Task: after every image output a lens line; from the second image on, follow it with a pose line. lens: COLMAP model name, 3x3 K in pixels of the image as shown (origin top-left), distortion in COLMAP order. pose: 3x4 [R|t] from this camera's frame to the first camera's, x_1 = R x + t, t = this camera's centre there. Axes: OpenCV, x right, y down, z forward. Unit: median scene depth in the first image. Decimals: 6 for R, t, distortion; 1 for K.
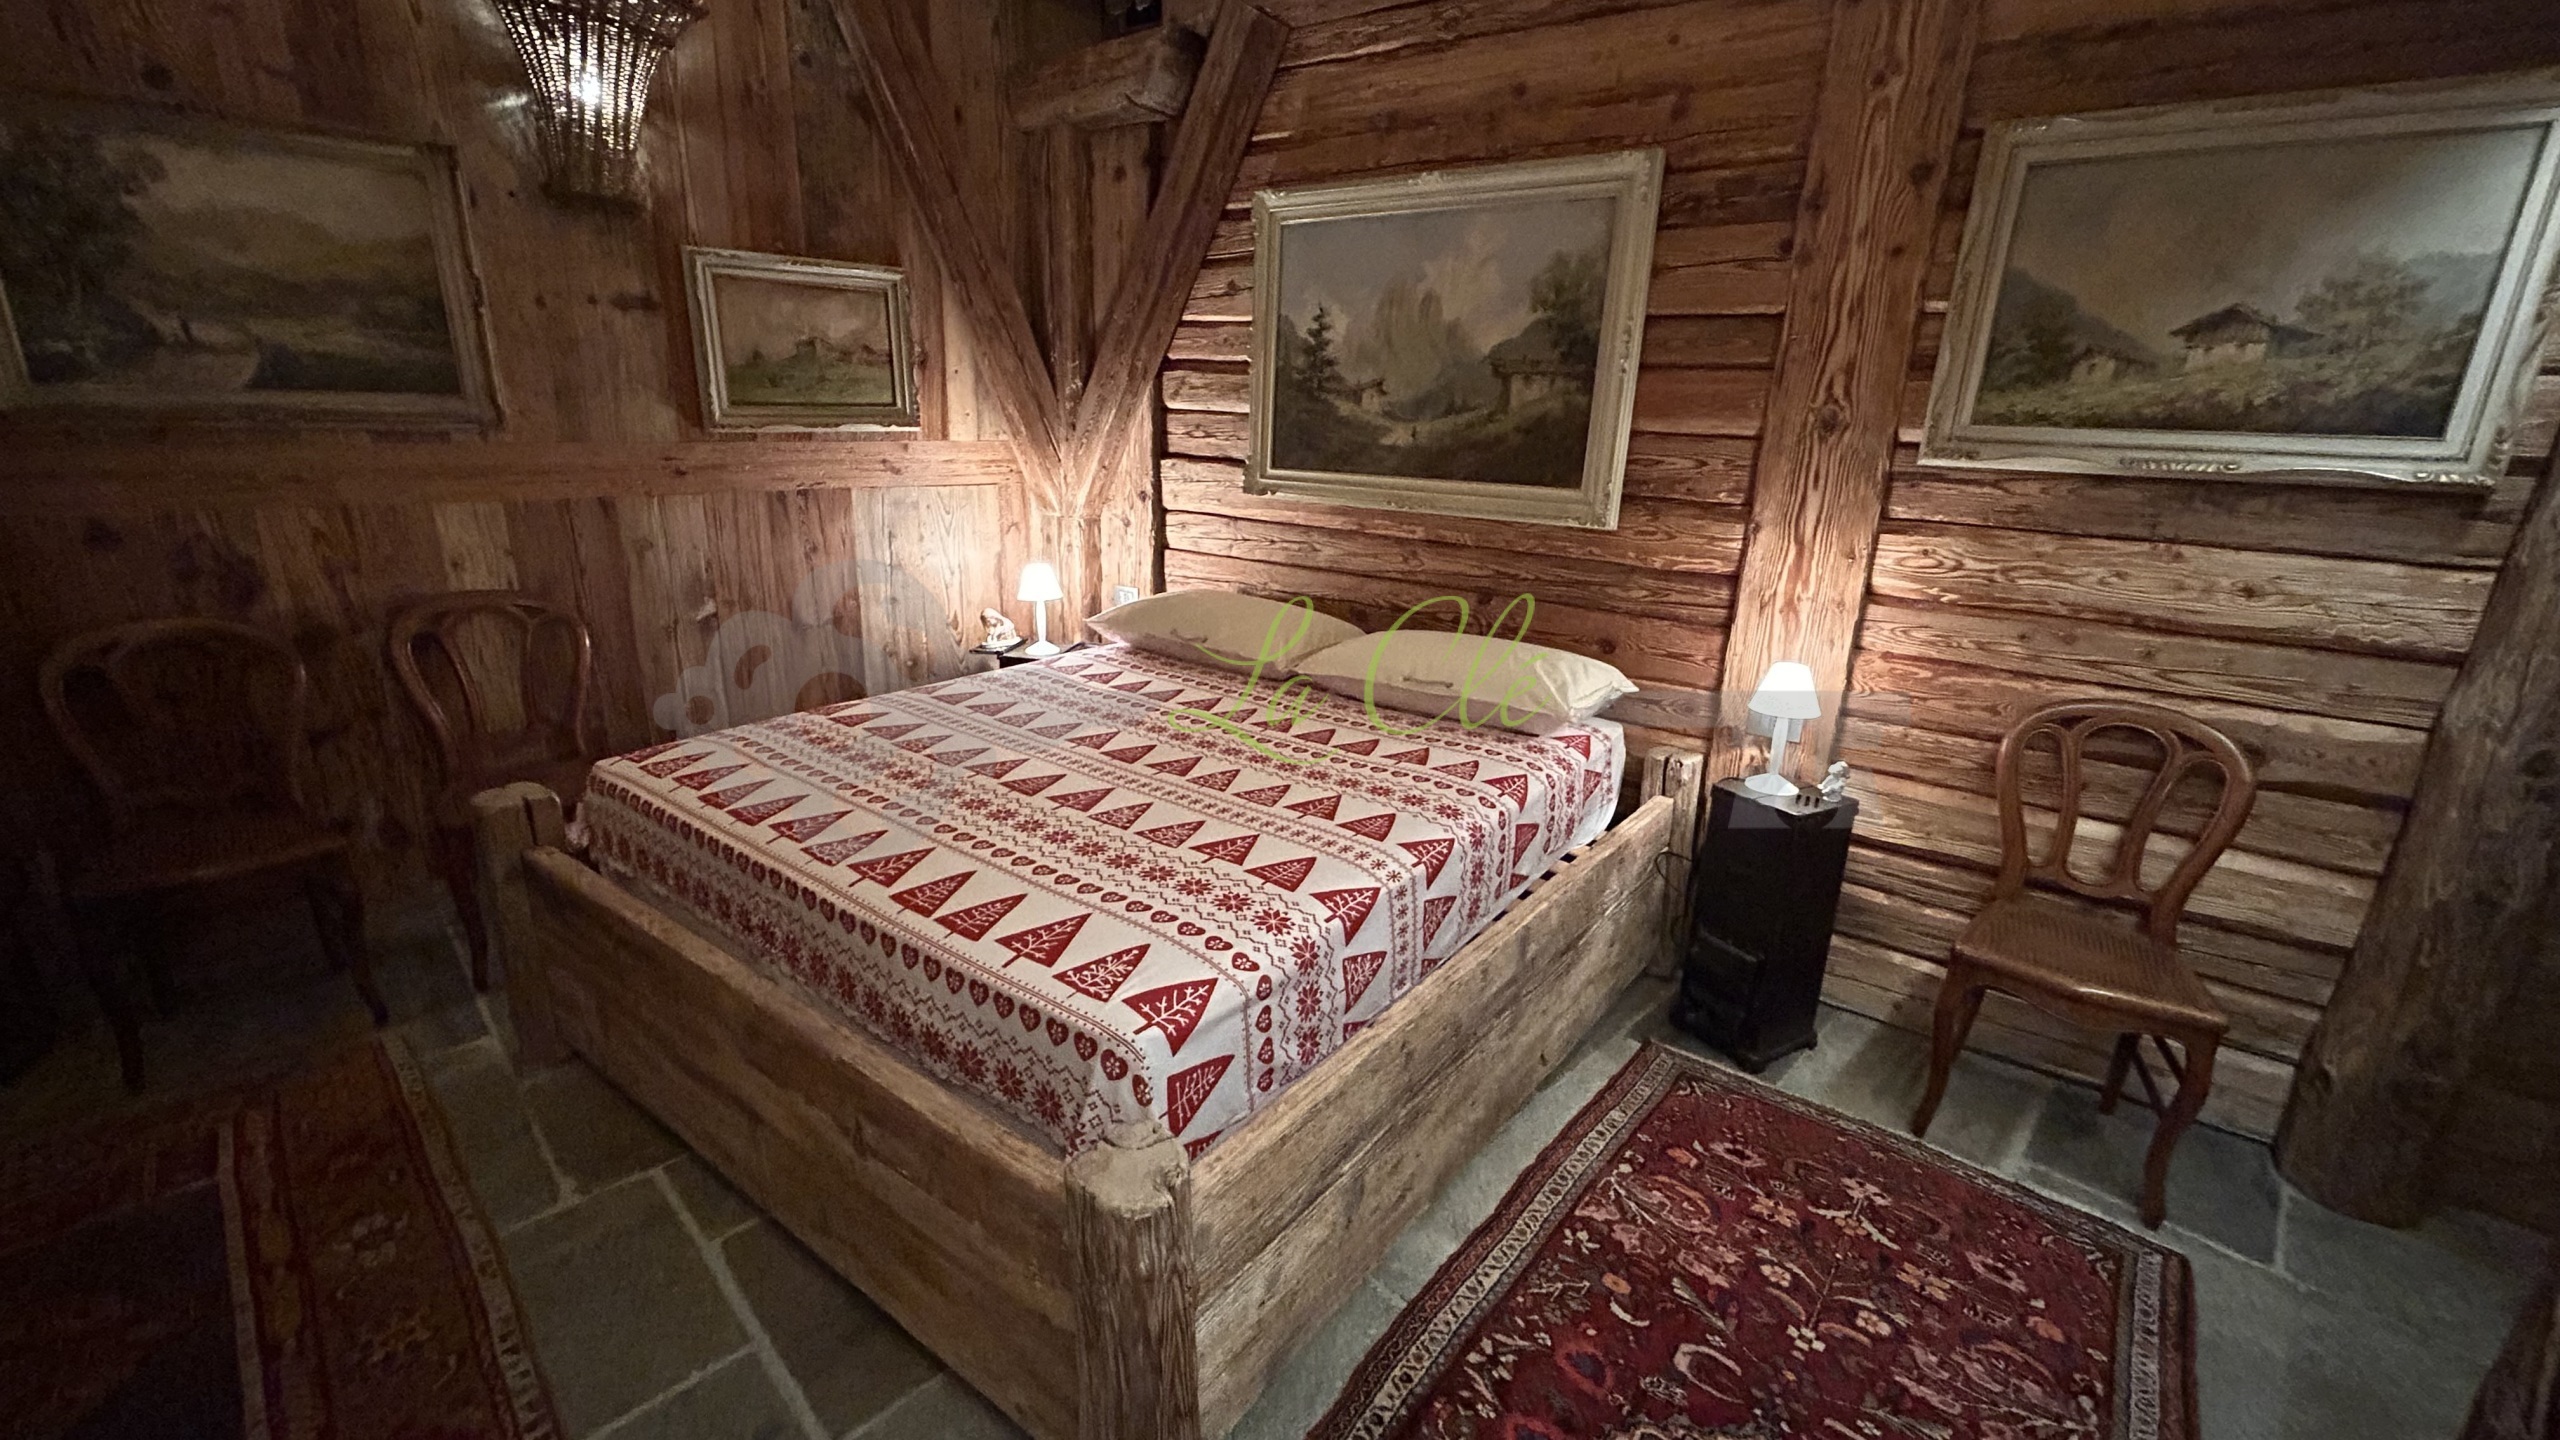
lens RADIAL K [[1023.0, 0, 1283.0], [0, 1023.0, 724.1], [0, 0, 1]] dist [0.001415, -0.000512]
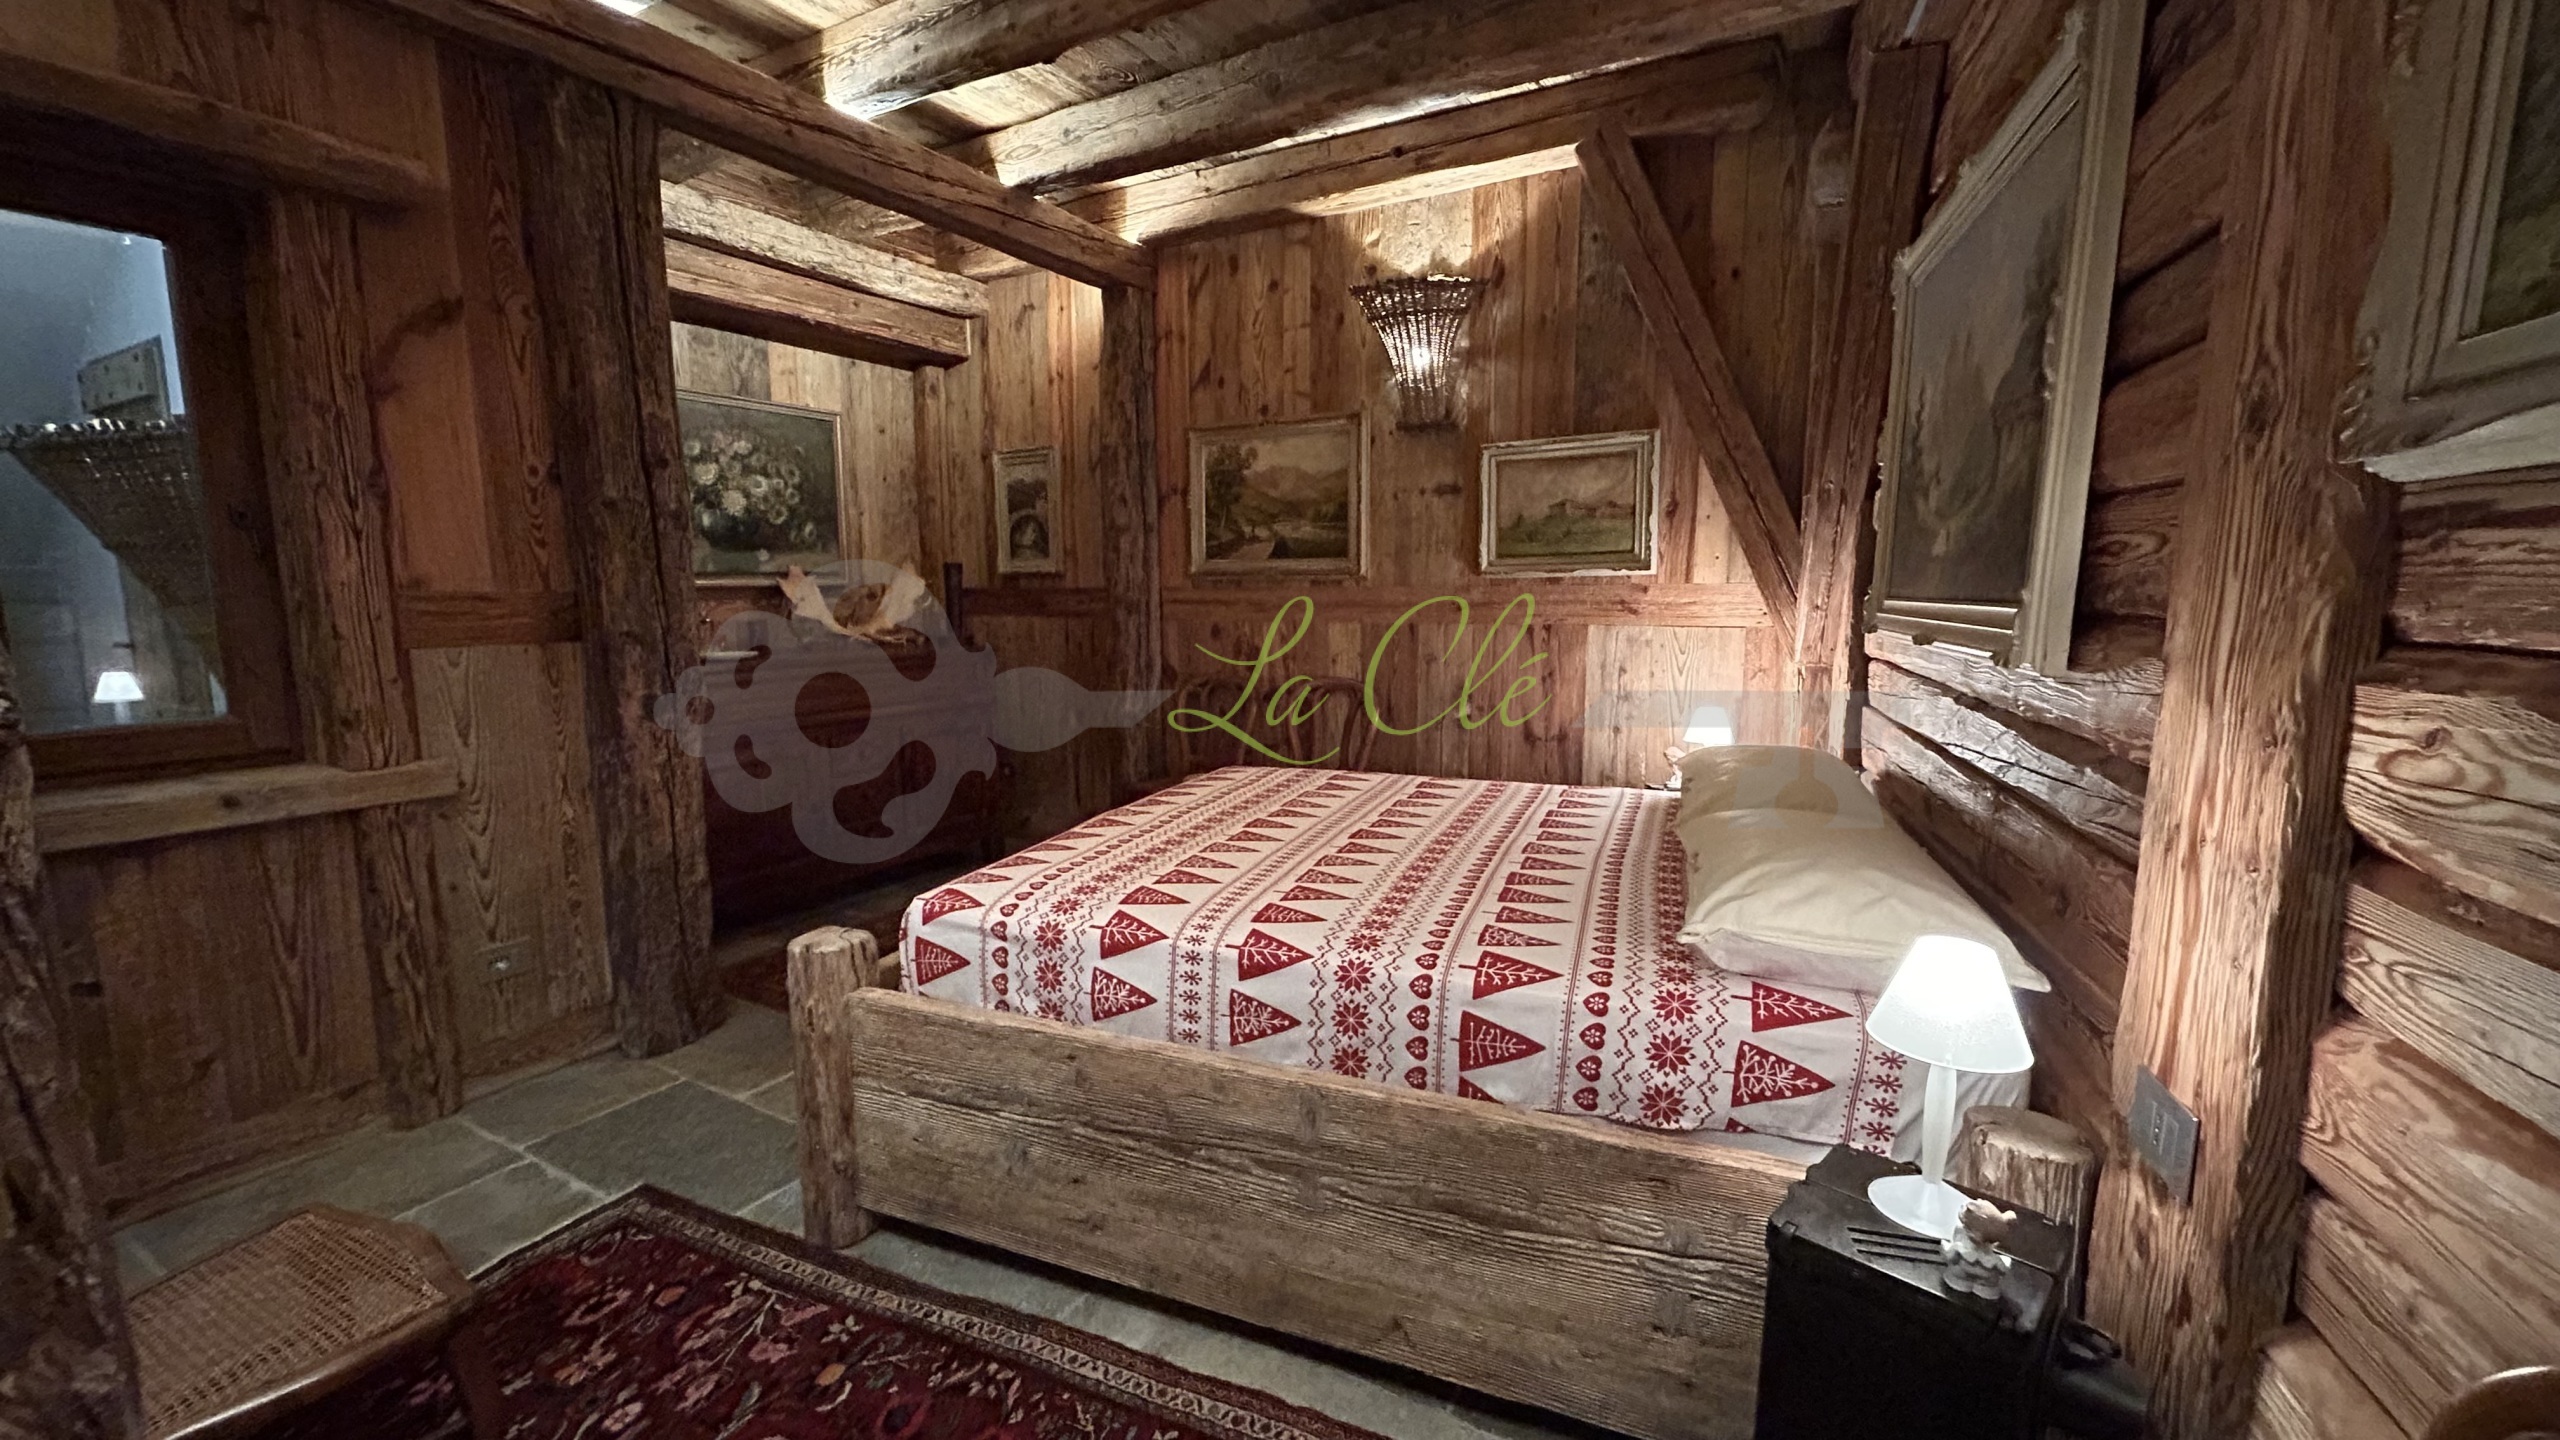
lens RADIAL K [[1023.0, 0, 1277.8], [0, 1023.0, 723.3], [0, 0, 1]] dist [0.001415, -0.000512]
pose [[0.268181, 0.095935, -0.958580, 0.787907], [-0.272992, 0.961811, 0.019883, -0.073583], [0.923880, 0.256352, 0.284128, 0.527138]]
